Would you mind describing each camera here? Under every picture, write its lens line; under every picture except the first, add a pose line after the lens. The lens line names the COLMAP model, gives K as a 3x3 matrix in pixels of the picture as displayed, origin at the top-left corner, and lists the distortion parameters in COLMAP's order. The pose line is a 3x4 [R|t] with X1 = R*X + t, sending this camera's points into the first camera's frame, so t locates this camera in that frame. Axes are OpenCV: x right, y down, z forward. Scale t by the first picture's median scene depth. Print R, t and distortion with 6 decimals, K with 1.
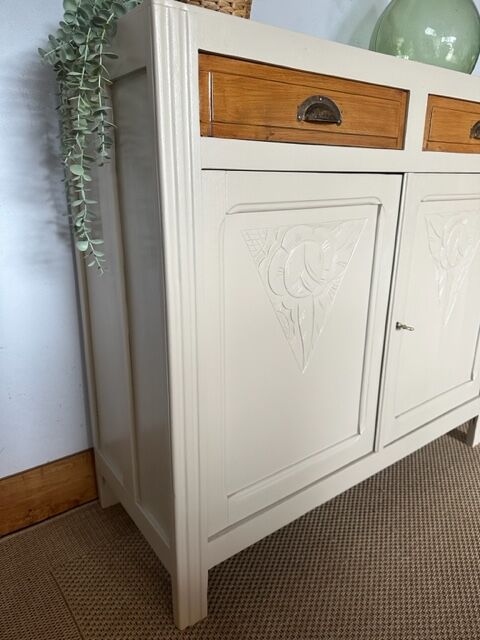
lens RADIAL K [[460.4, 0, 239.2], [0, 460.4, 319.7], [0, 0, 1]] dist [0.011842, -0.036142]
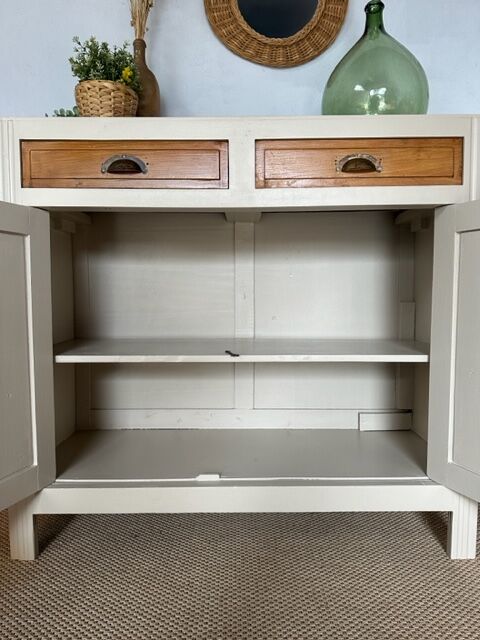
lens RADIAL K [[460.4, 0, 243.2], [0, 460.4, 320.6], [0, 0, 1]] dist [0.011842, -0.036142]
pose [[0.810101, 0.030790, -0.585481, 1.185224], [-0.167950, 0.968957, -0.181426, 0.175435], [0.561720, 0.245305, 0.790124, 0.204375]]
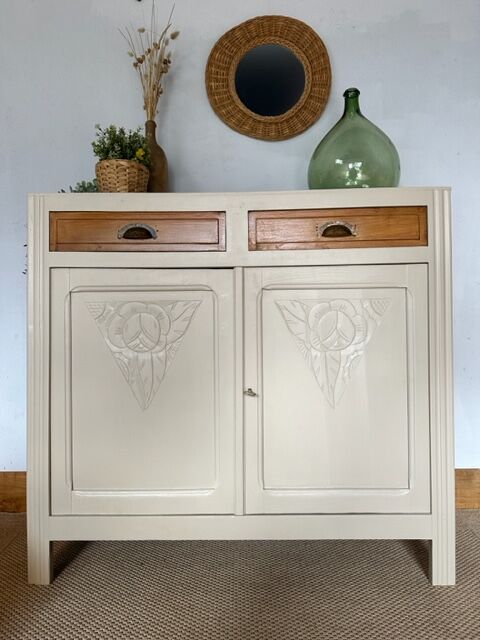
lens RADIAL K [[460.4, 0, 240.6], [0, 460.4, 317.4], [0, 0, 1]] dist [0.011842, -0.036142]
pose [[0.800053, -0.025508, -0.599387, 1.318599], [-0.167251, 0.950002, -0.263673, 0.185283], [0.576144, 0.311201, 0.755786, 0.069415]]
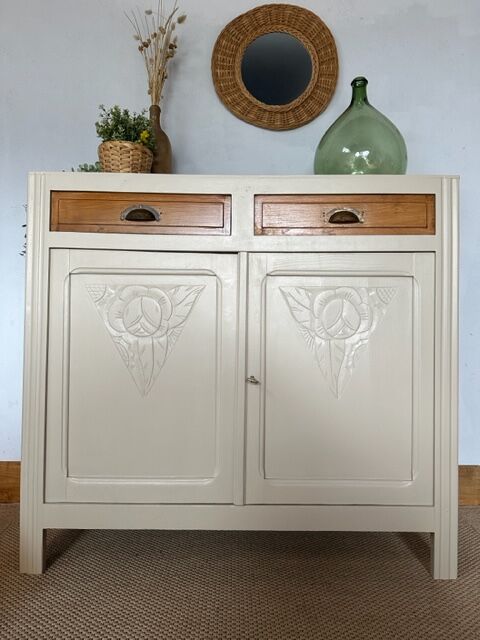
lens RADIAL K [[460.4, 0, 243.8], [0, 460.4, 318.7], [0, 0, 1]] dist [0.011842, -0.036142]
pose [[0.810622, -0.011920, -0.585449, 1.279256], [-0.181872, 0.945222, -0.271067, 0.235075], [0.556610, 0.326210, 0.764050, 0.094082]]
